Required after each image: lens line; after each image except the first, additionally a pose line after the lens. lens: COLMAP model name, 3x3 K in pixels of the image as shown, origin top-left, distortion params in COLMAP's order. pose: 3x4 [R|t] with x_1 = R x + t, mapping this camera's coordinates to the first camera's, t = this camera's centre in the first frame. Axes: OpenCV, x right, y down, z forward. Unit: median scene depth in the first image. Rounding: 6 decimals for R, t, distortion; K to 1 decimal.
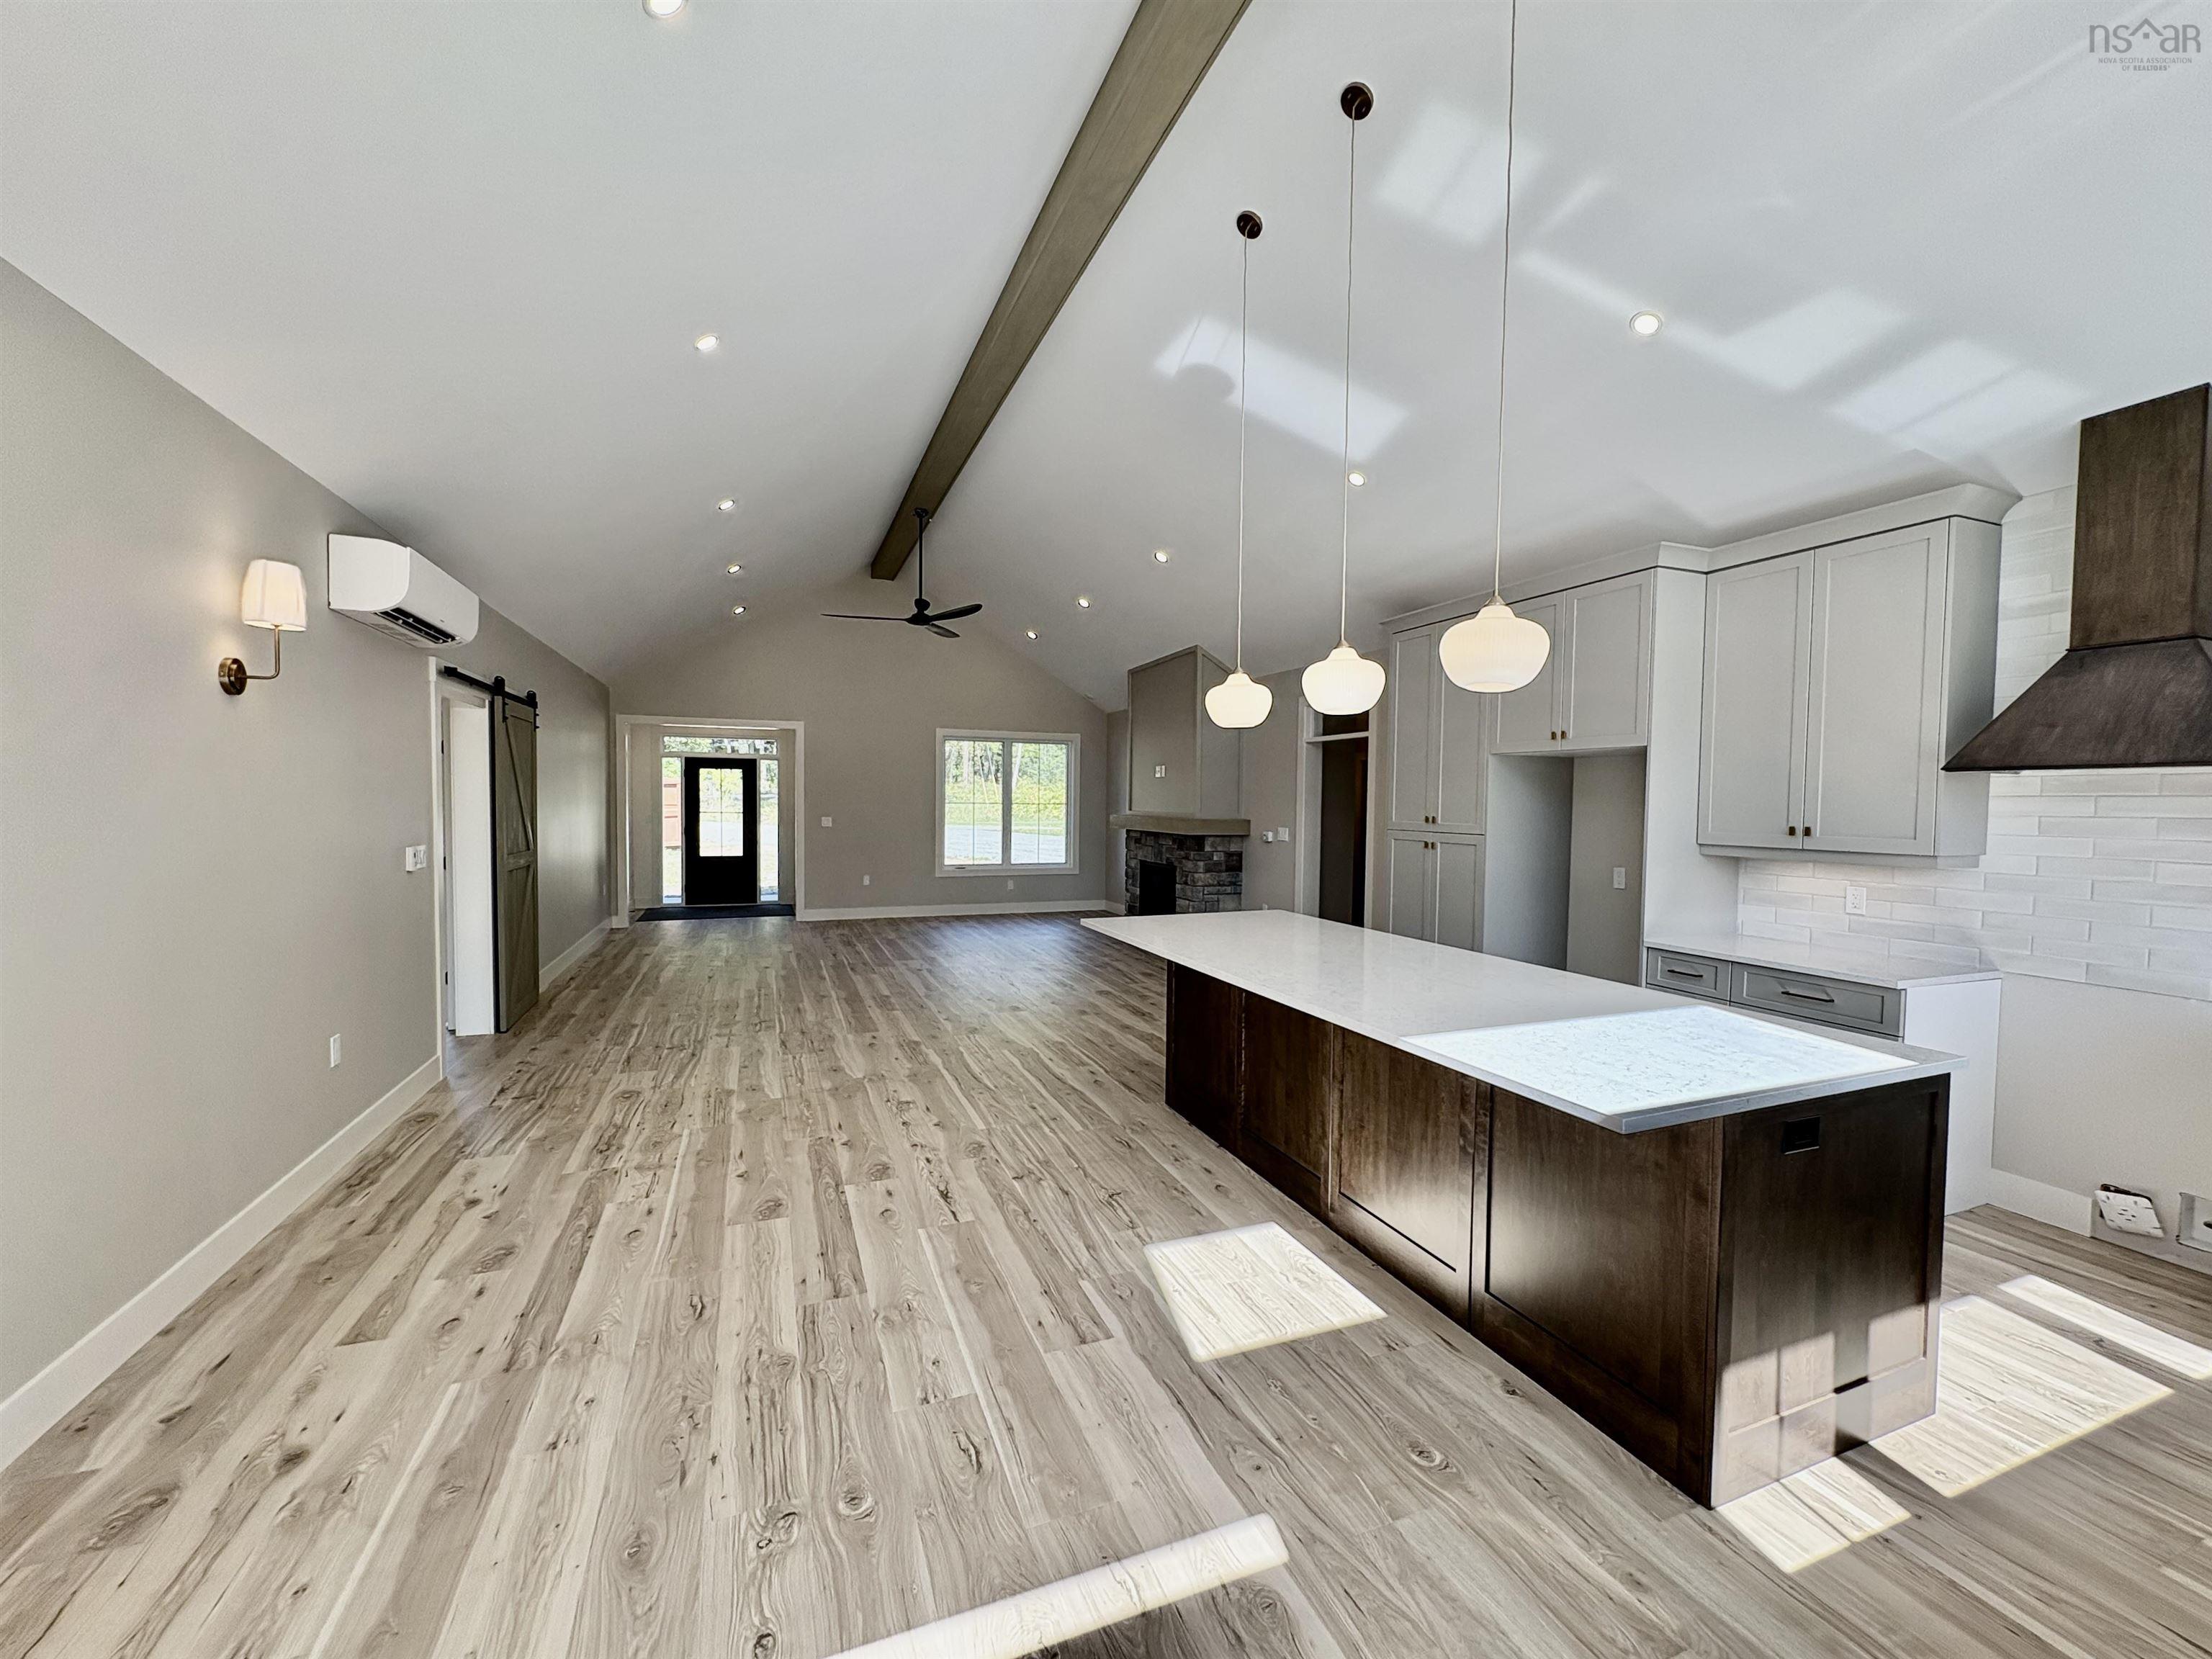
lens RADIAL K [[883.4, 0, 1106.6], [0, 883.4, 833.9], [0, 0, 1]] dist [0.000274, 0.000371]
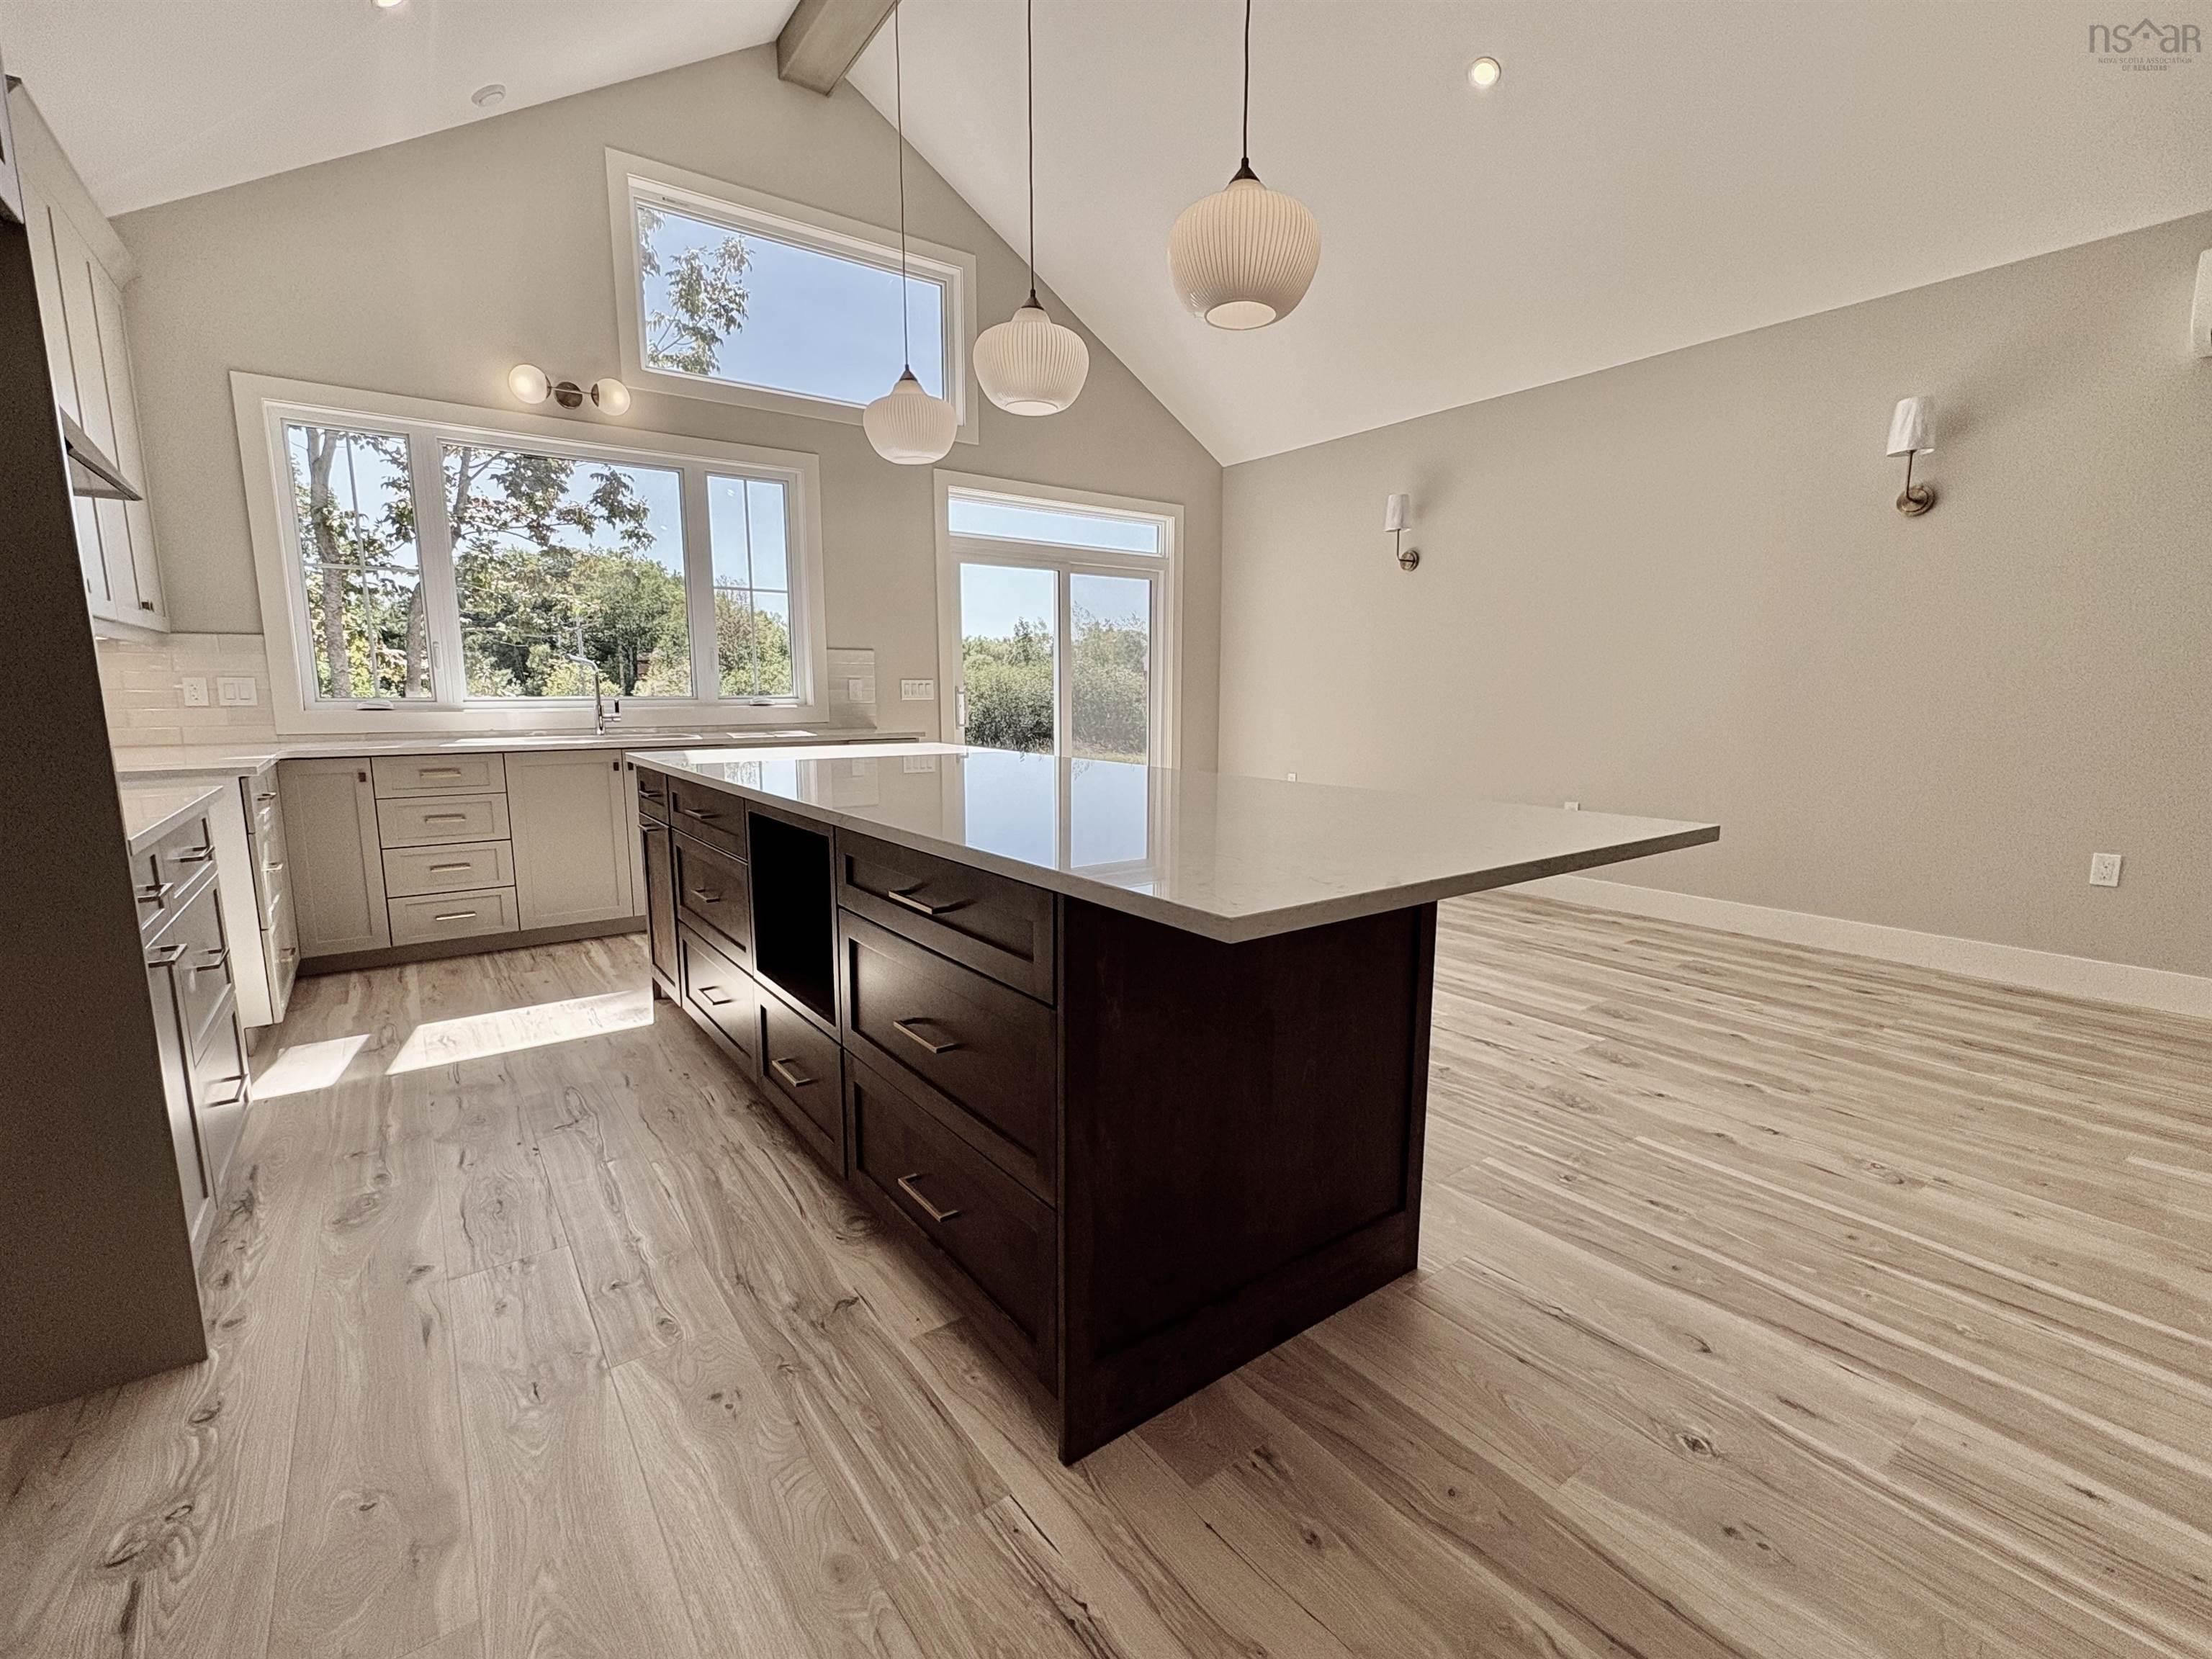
lens RADIAL K [[967.5, 0, 1108.2], [0, 967.5, 837.4], [0, 0, 1]] dist [0.001889, 0.000338]
pose [[-0.965827, 0.028243, -0.257643, 0.367127], [-0.021552, 0.981852, 0.188422, 0.043001], [0.258289, 0.187536, -0.947690, 1.596493]]
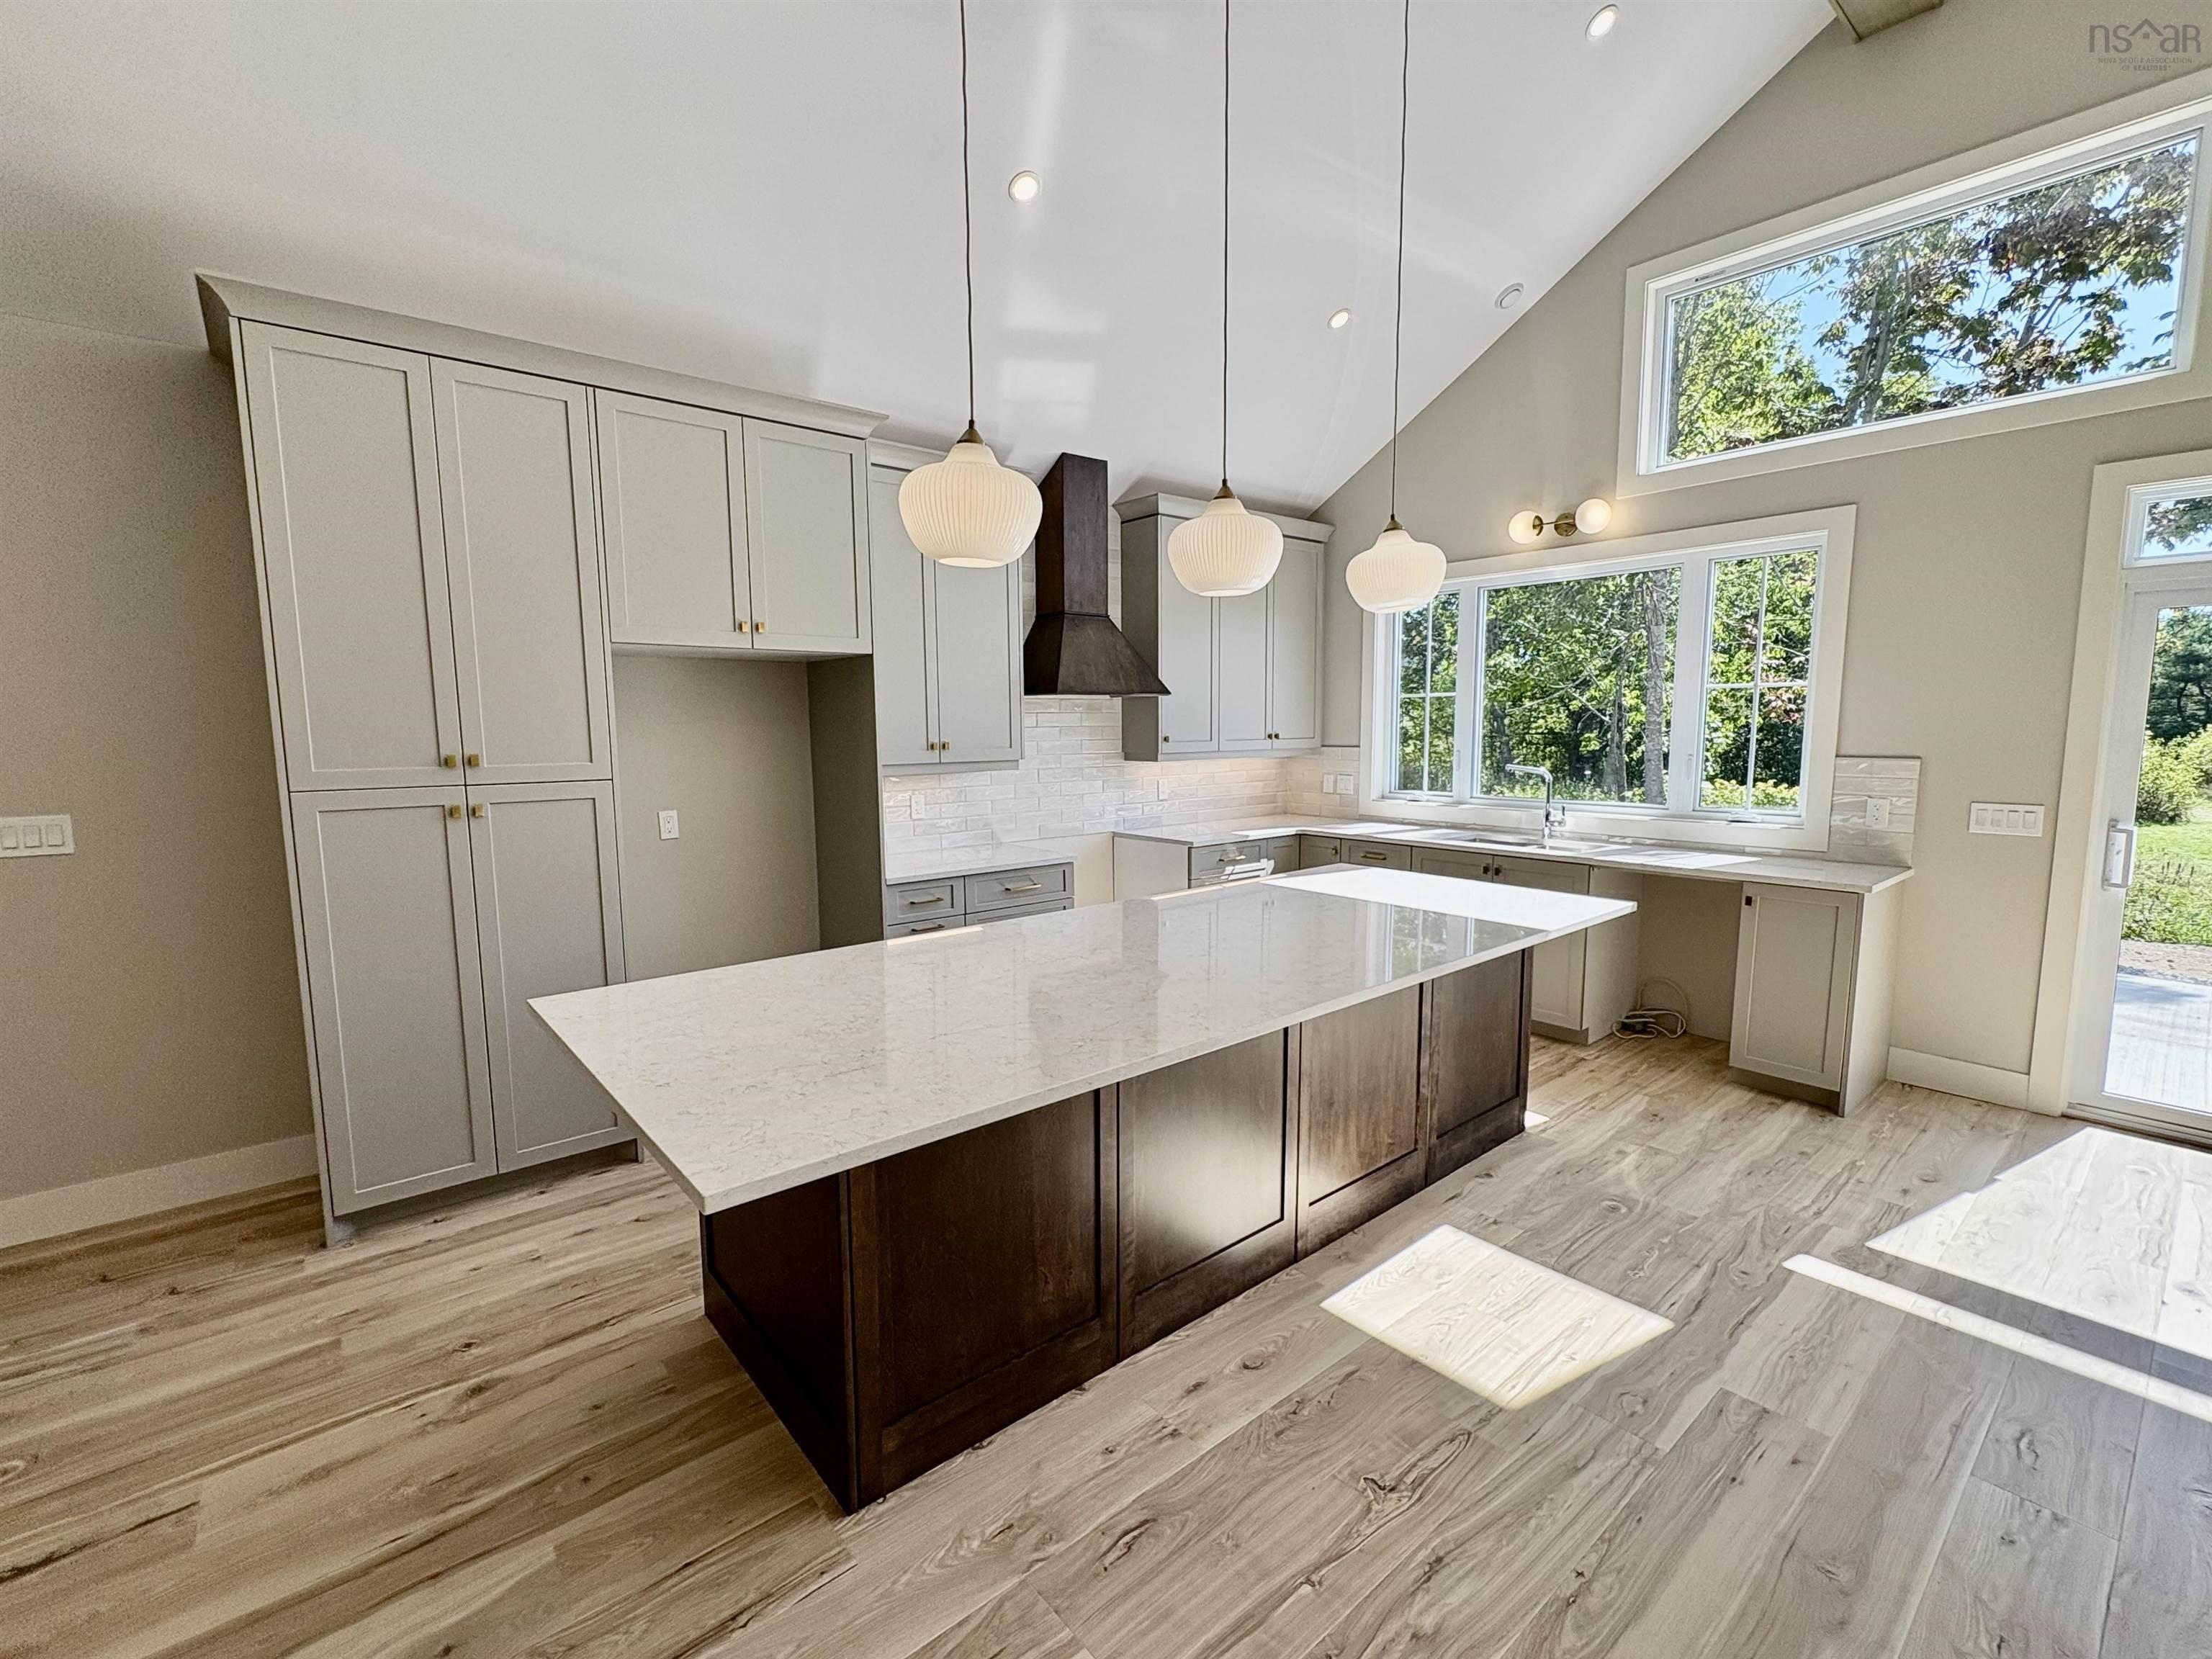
lens RADIAL K [[967.4, 0, 1103.3], [0, 967.4, 833.7], [0, 0, 1]] dist [0.000228, 0.000484]
pose [[-0.316967, -0.119621, 0.940863, -0.394477], [0.040565, 0.989397, 0.139458, -0.053820], [-0.947569, 0.082370, -0.308754, 1.191264]]
